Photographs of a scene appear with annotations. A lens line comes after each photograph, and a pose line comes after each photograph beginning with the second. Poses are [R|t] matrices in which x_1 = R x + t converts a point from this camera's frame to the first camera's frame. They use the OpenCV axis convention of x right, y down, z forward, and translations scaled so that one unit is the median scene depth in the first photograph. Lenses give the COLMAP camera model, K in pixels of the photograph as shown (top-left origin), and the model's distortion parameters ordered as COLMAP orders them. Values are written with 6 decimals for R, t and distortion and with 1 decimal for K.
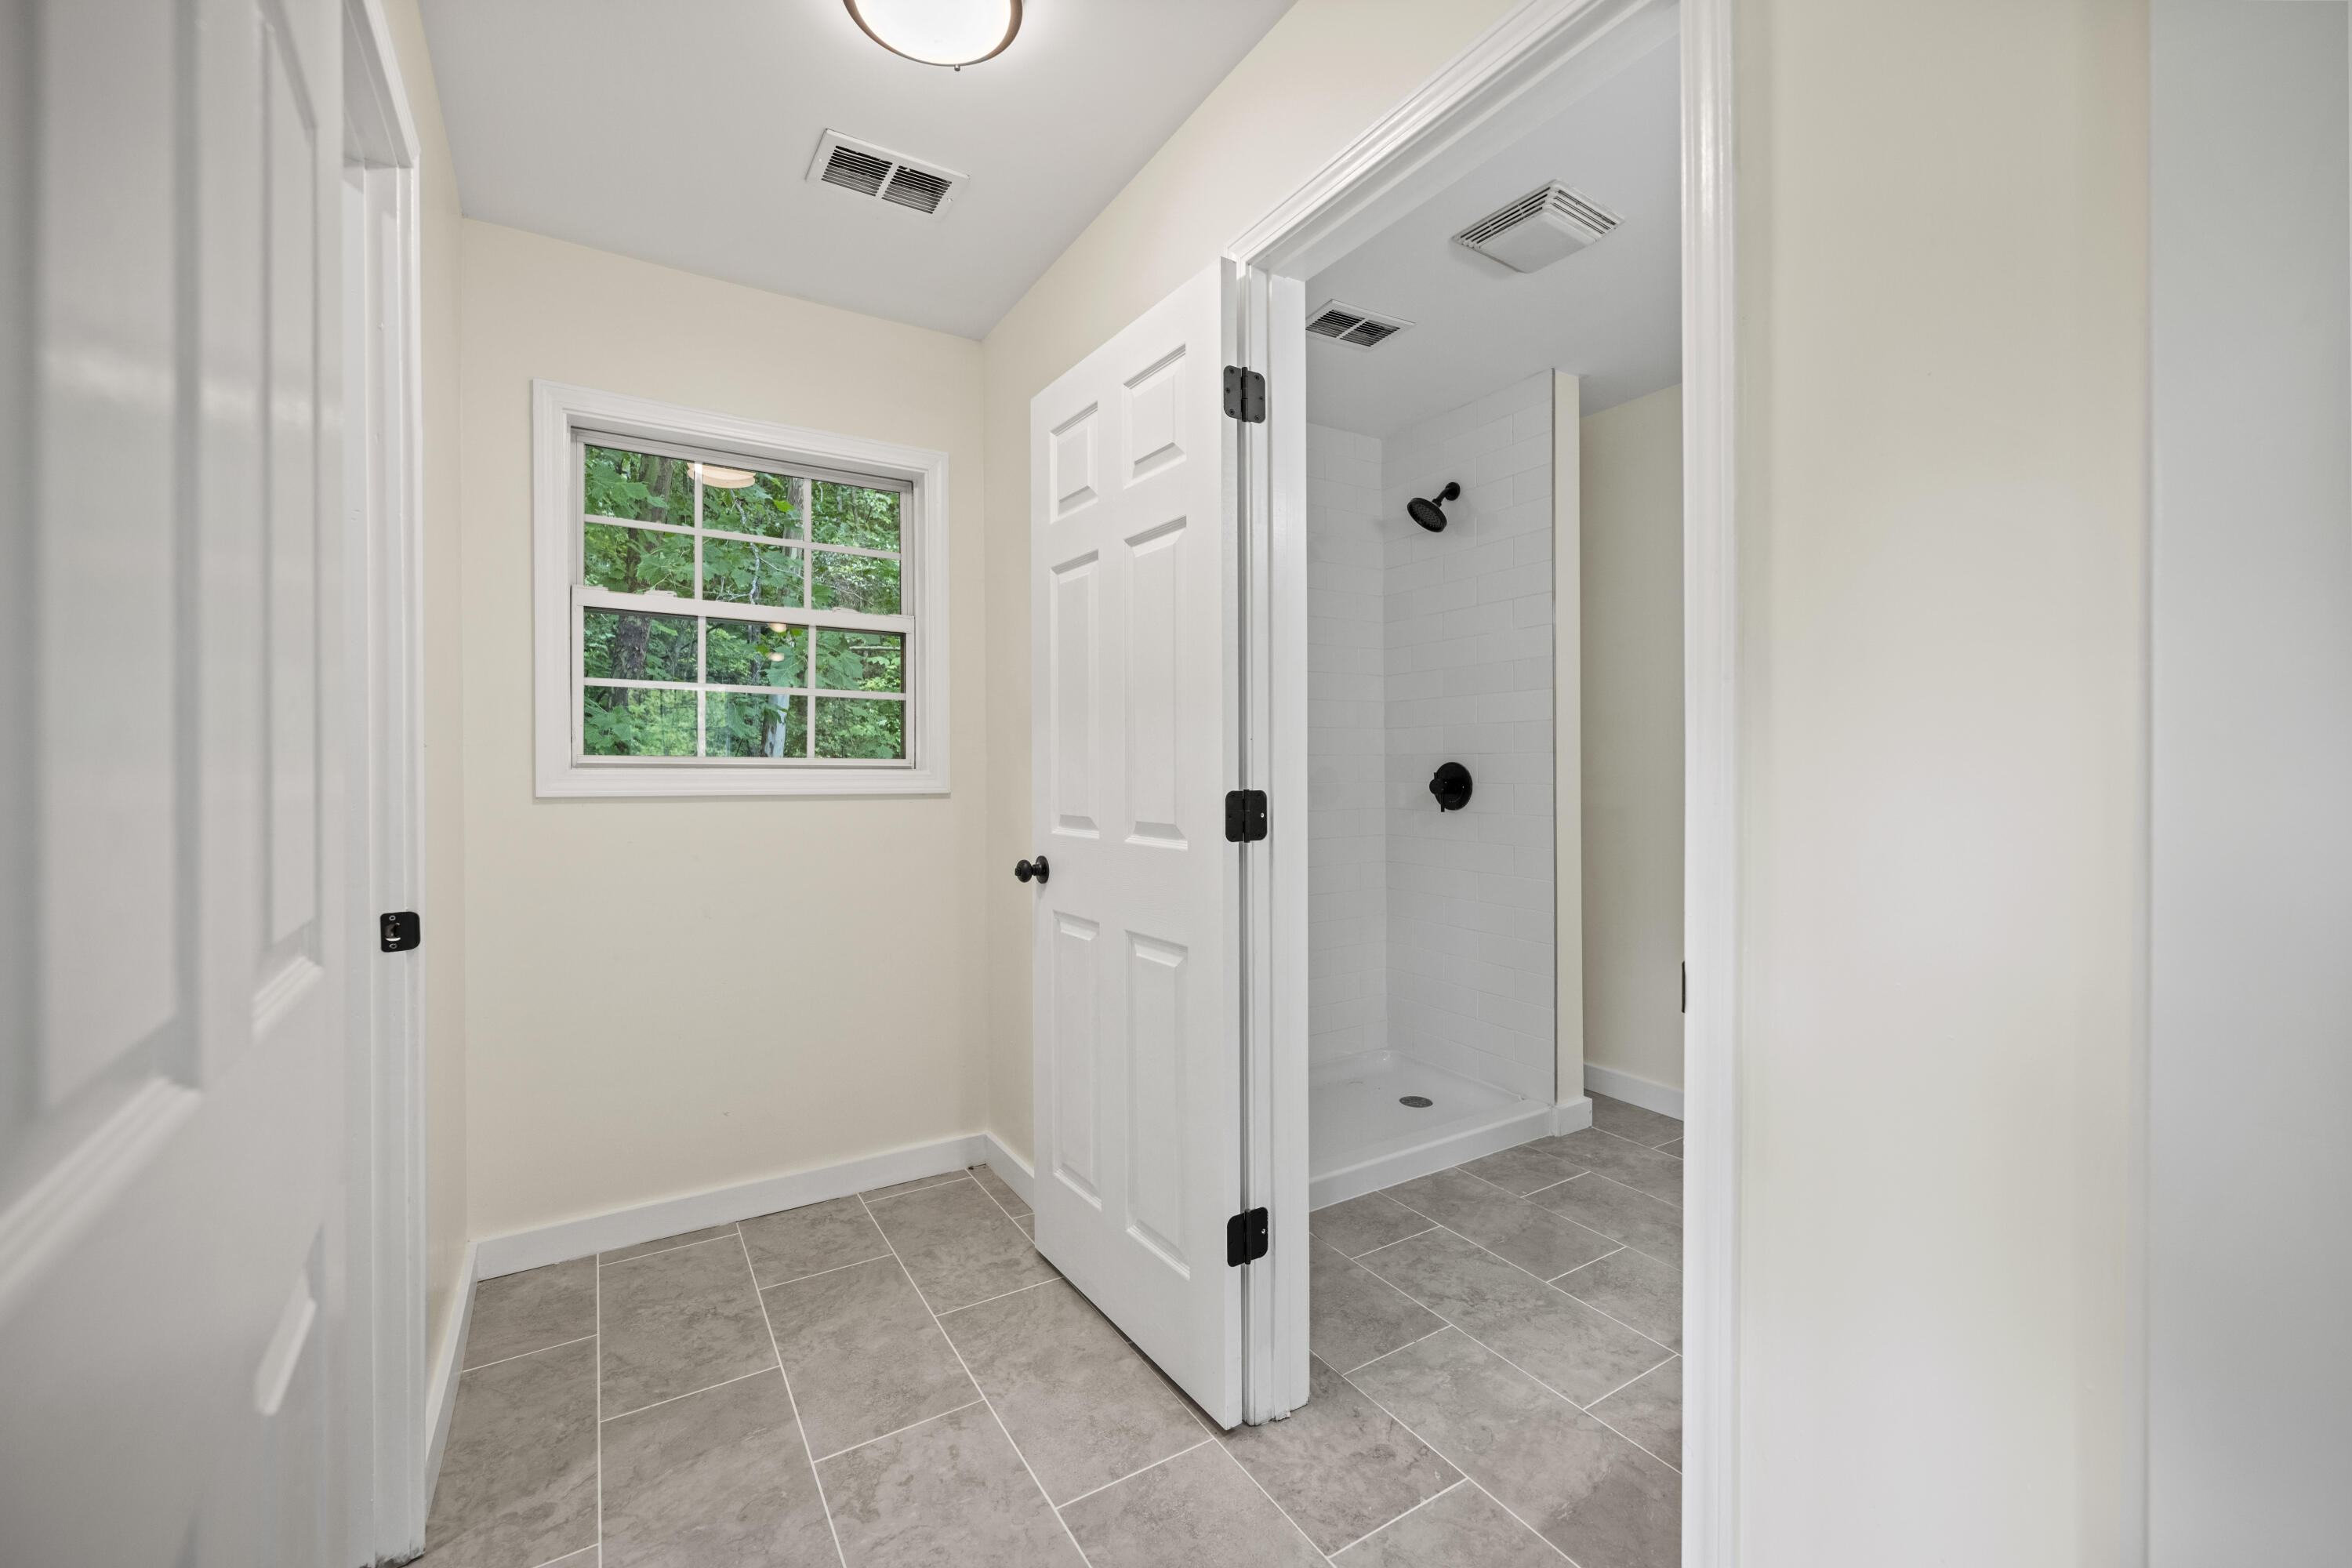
lens RADIAL K [[948.1, 0, 1171.7], [0, 948.1, 779.7], [0, 0, 1]] dist [-0.002859, 0.000215]
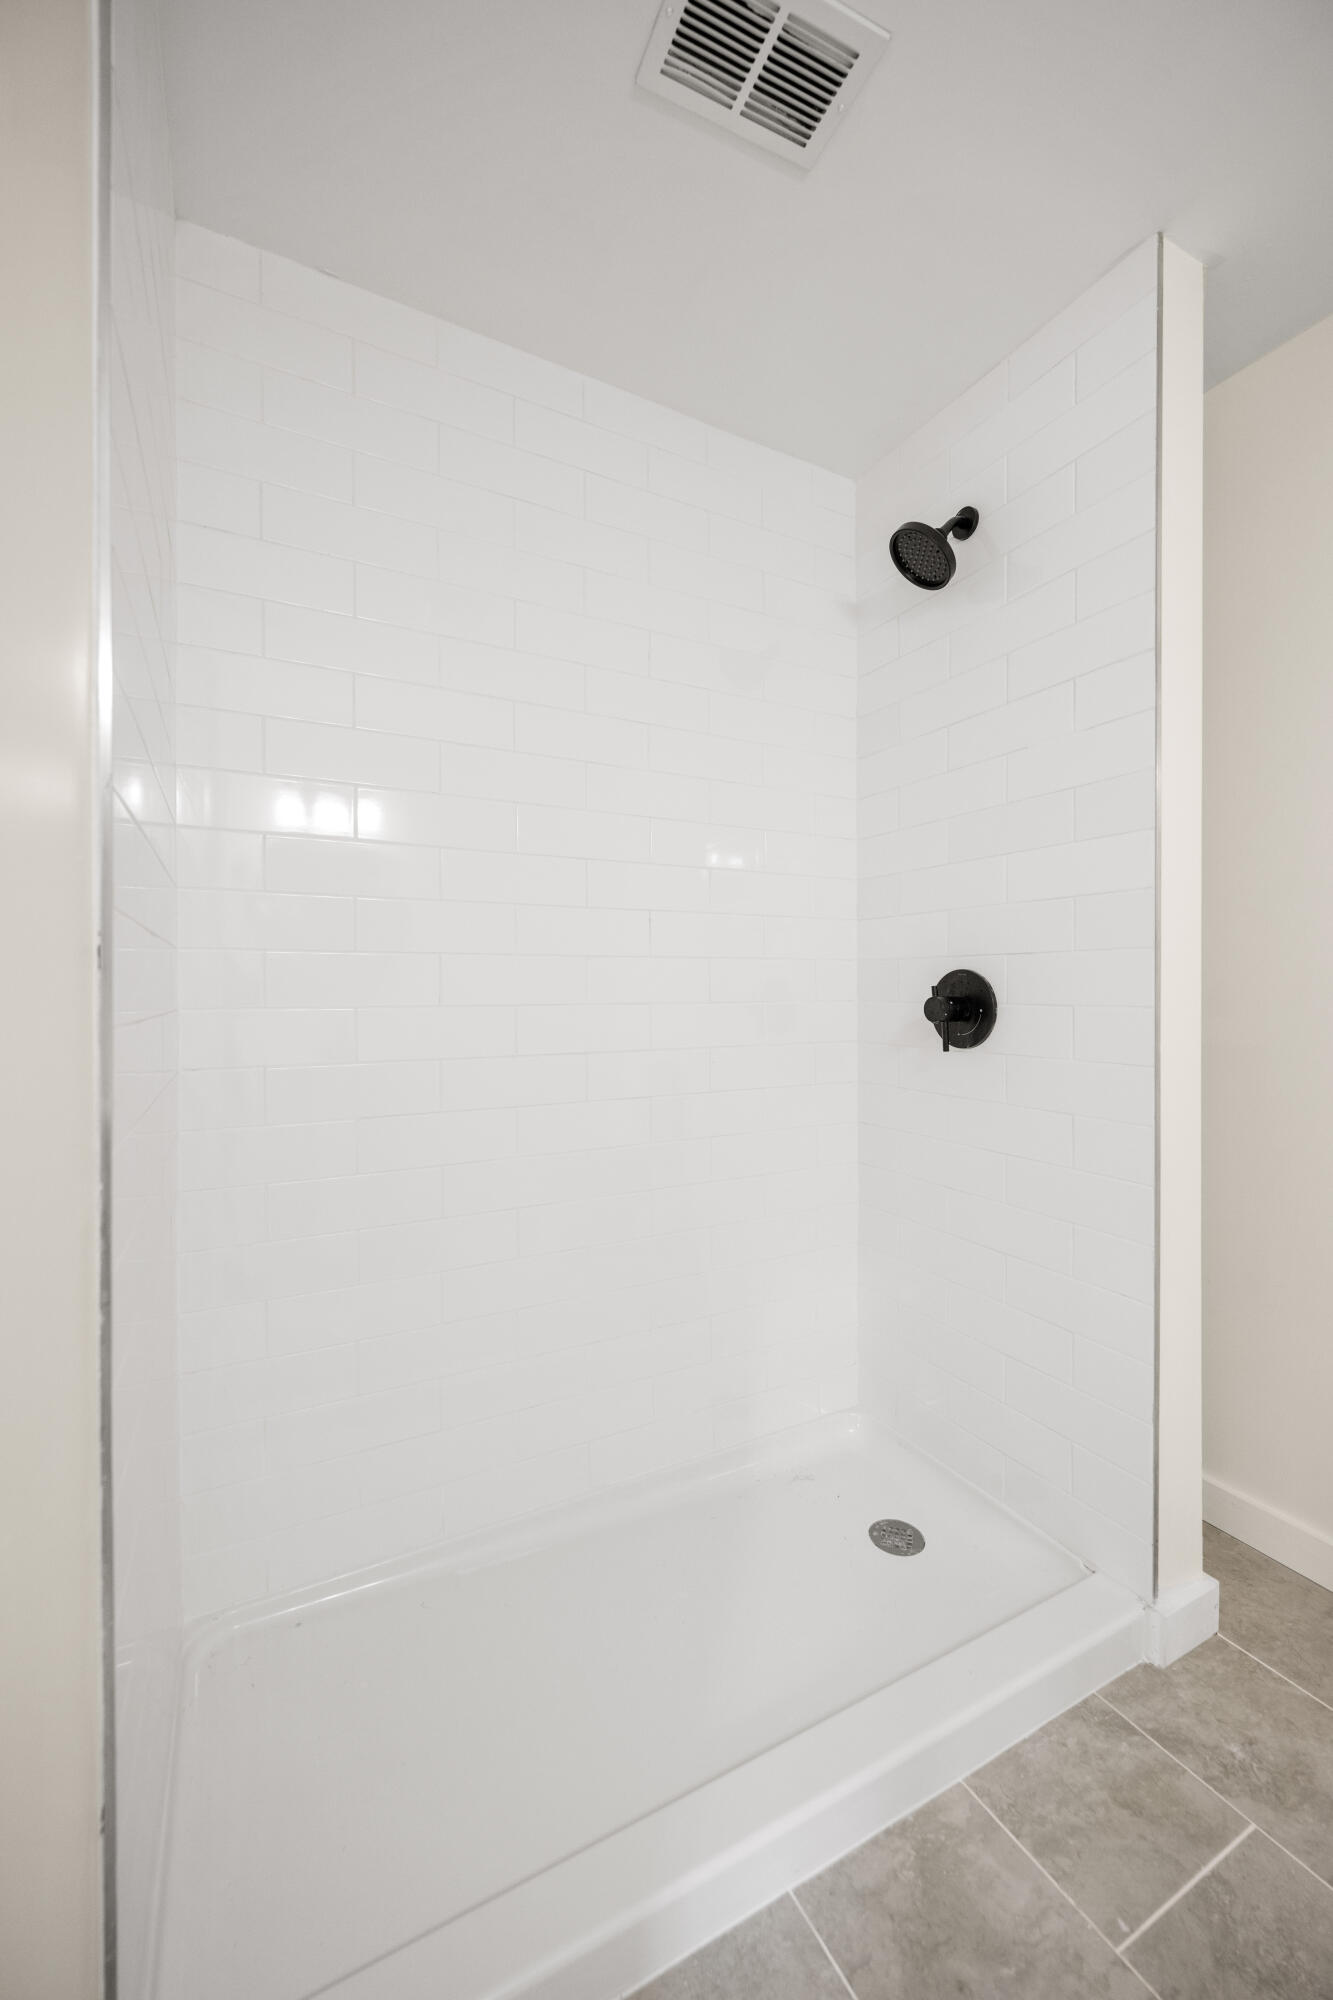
lens RADIAL K [[806.2, 0, 667.4], [0, 806.2, 997.8], [0, 0, 1]] dist [-0.002859, 0.000215]
pose [[0.997991, 0.005175, -0.063137, 0.153654], [-0.004963, 0.999981, 0.003521, -0.001303], [0.063154, -0.003201, 0.997999, 0.519406]]
